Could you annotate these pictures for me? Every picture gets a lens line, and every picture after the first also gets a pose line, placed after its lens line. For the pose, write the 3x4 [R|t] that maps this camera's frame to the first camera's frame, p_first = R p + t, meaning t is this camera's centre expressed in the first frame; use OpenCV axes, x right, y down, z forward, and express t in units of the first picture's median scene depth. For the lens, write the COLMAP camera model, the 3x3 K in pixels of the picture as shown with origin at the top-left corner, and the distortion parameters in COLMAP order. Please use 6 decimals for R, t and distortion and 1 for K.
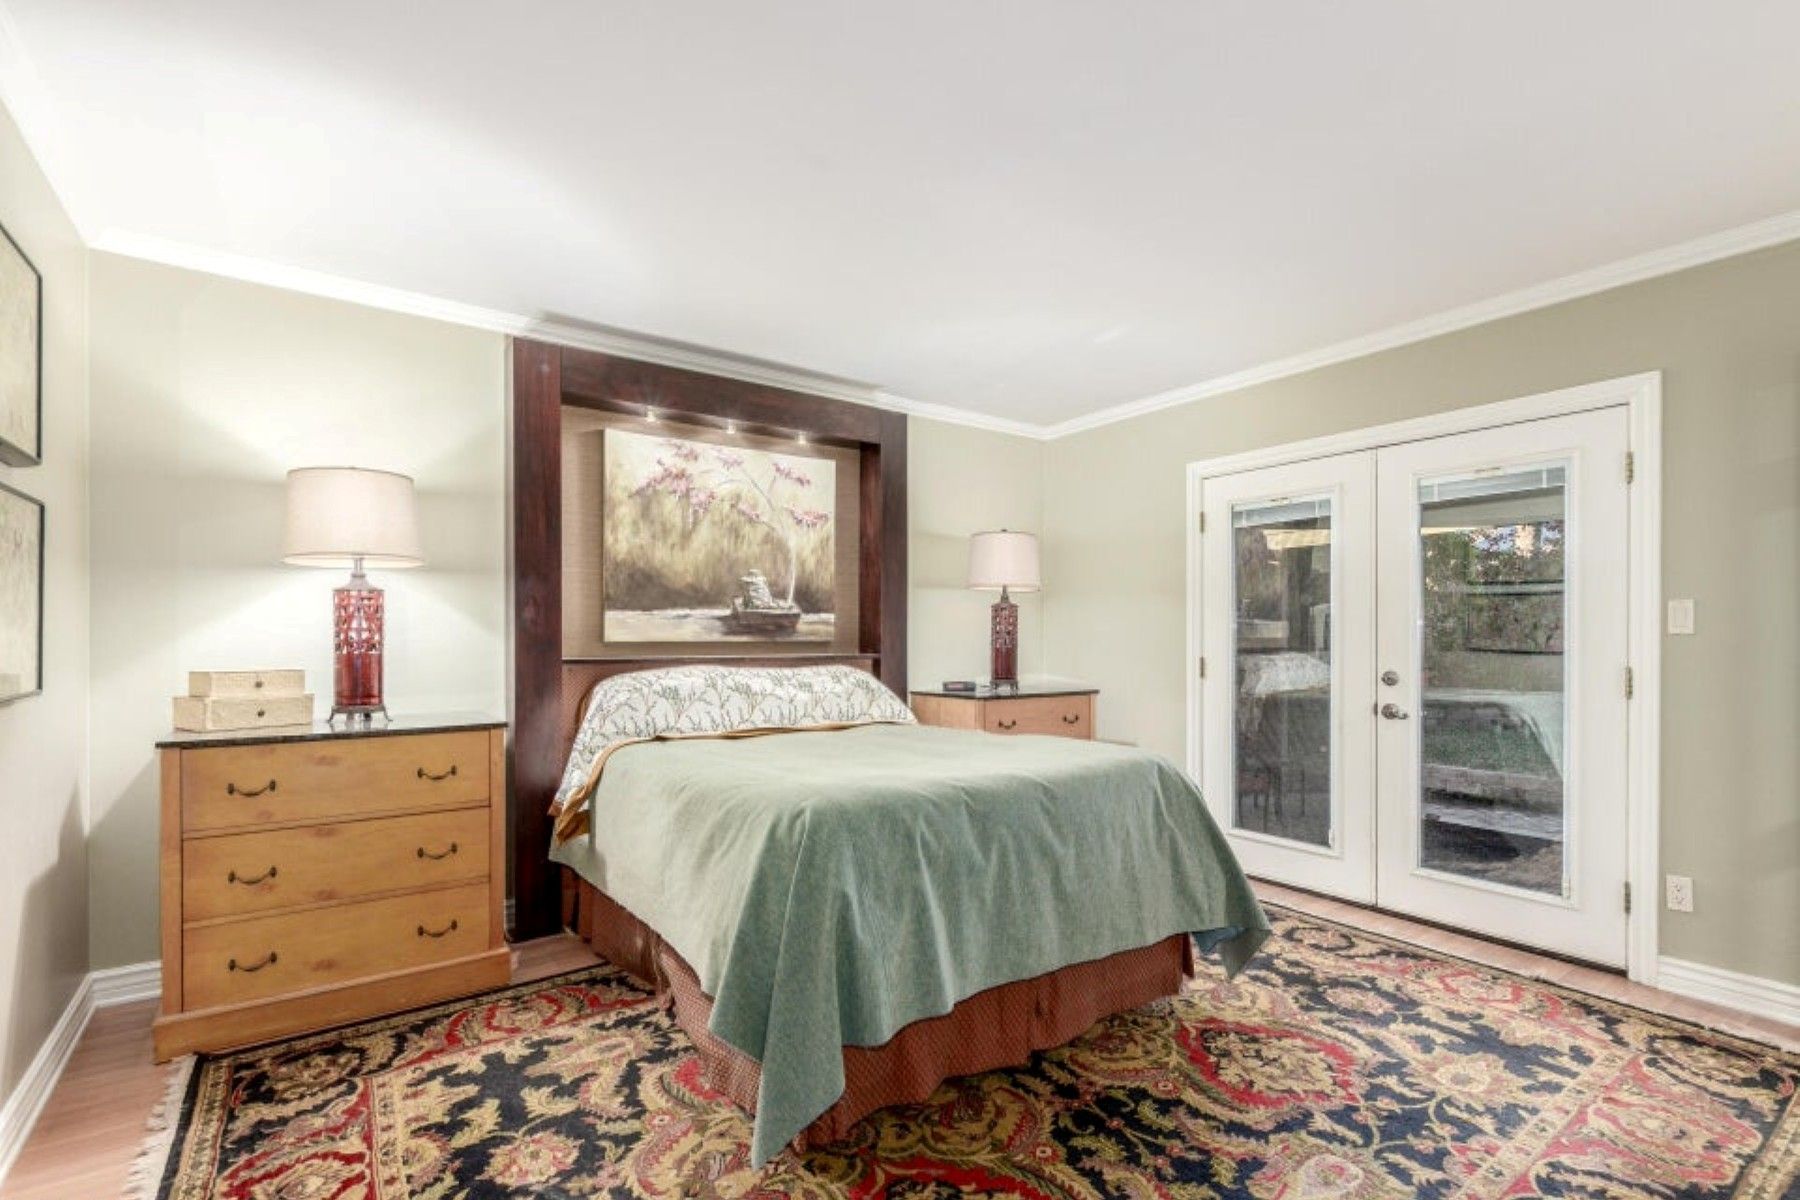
lens RADIAL K [[829.1, 0, 859.8], [0, 829.1, 641.8], [0, 0, 1]] dist [0.001625, -0.000231]
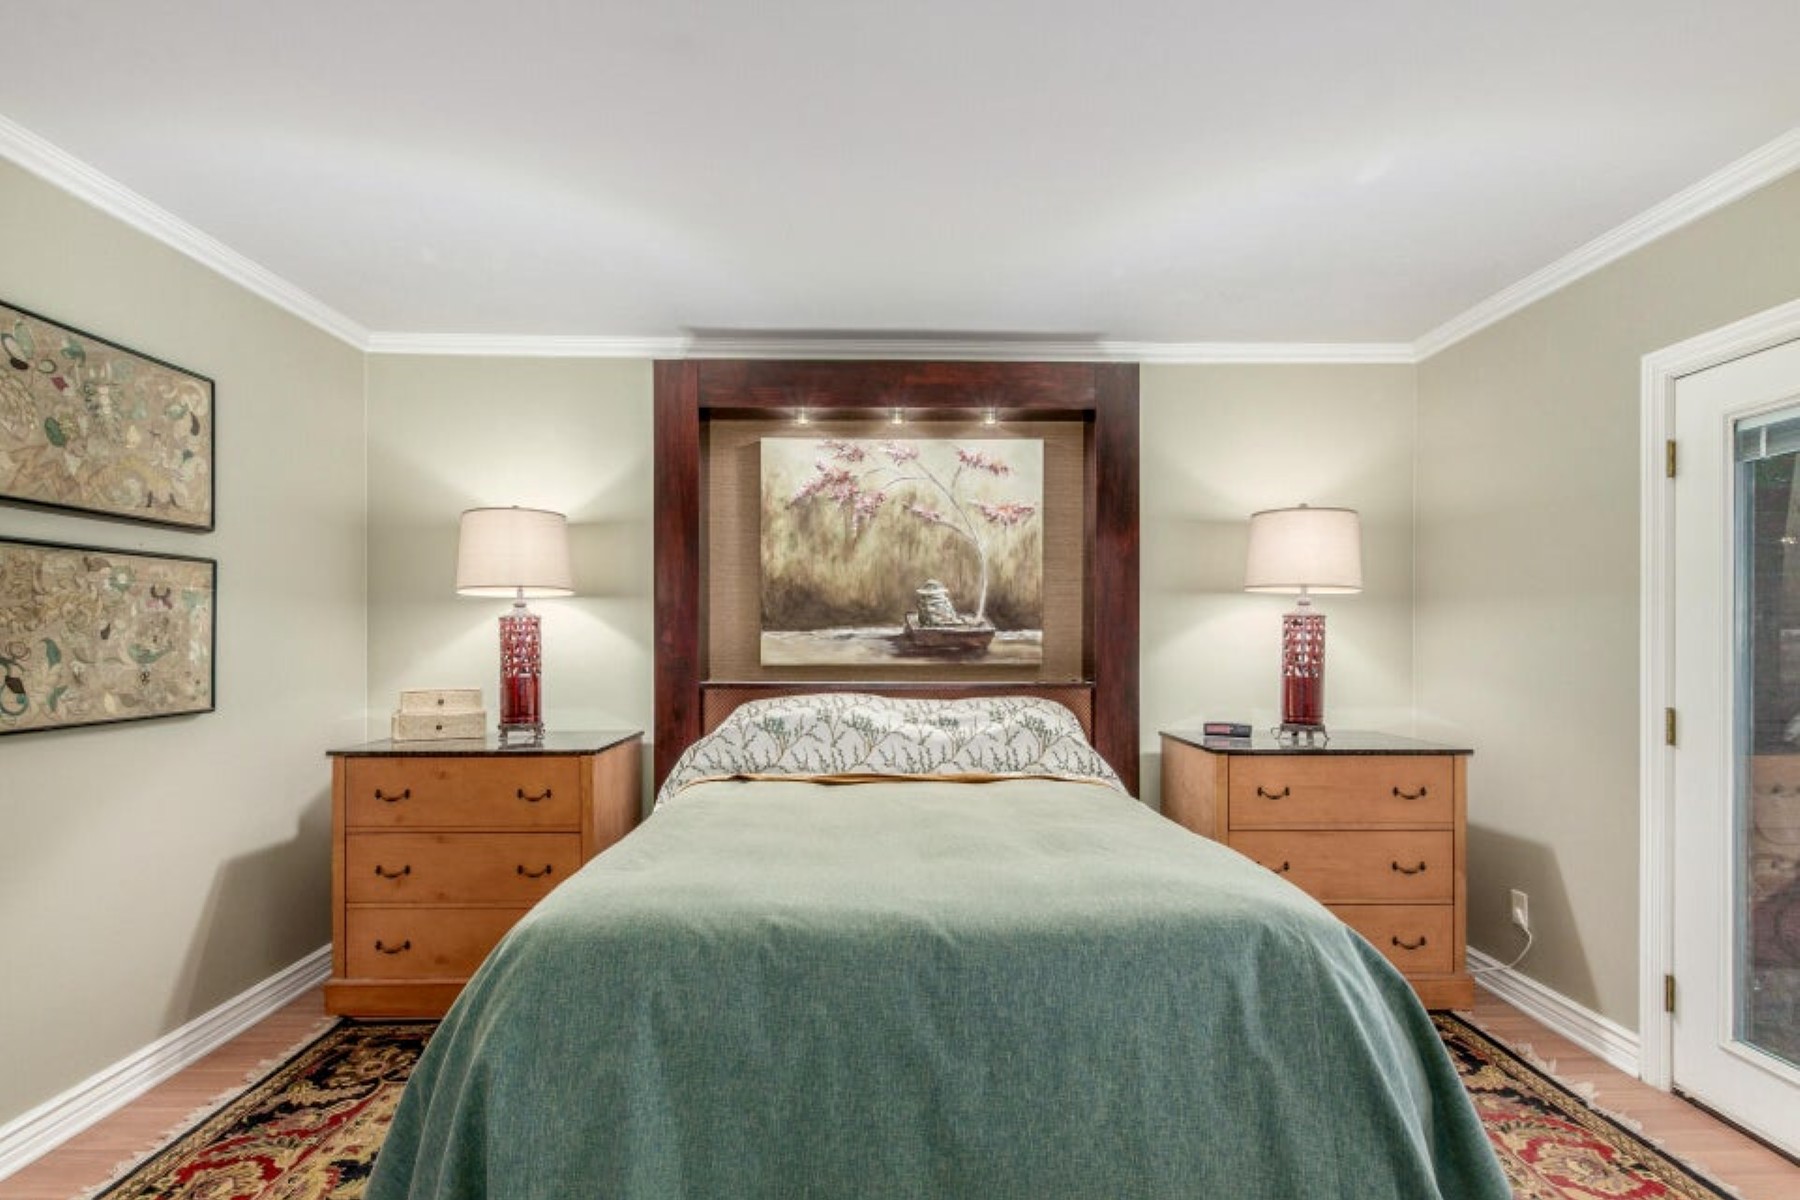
lens RADIAL K [[808.2, 0, 880.4], [0, 808.2, 643.6], [0, 0, 1]] dist [0.000200, 0.000160]
pose [[0.831848, 0.003115, -0.554995, 0.314849], [-0.002681, 0.999995, 0.001595, -0.025590], [0.554997, 0.000161, 0.831852, 0.309483]]
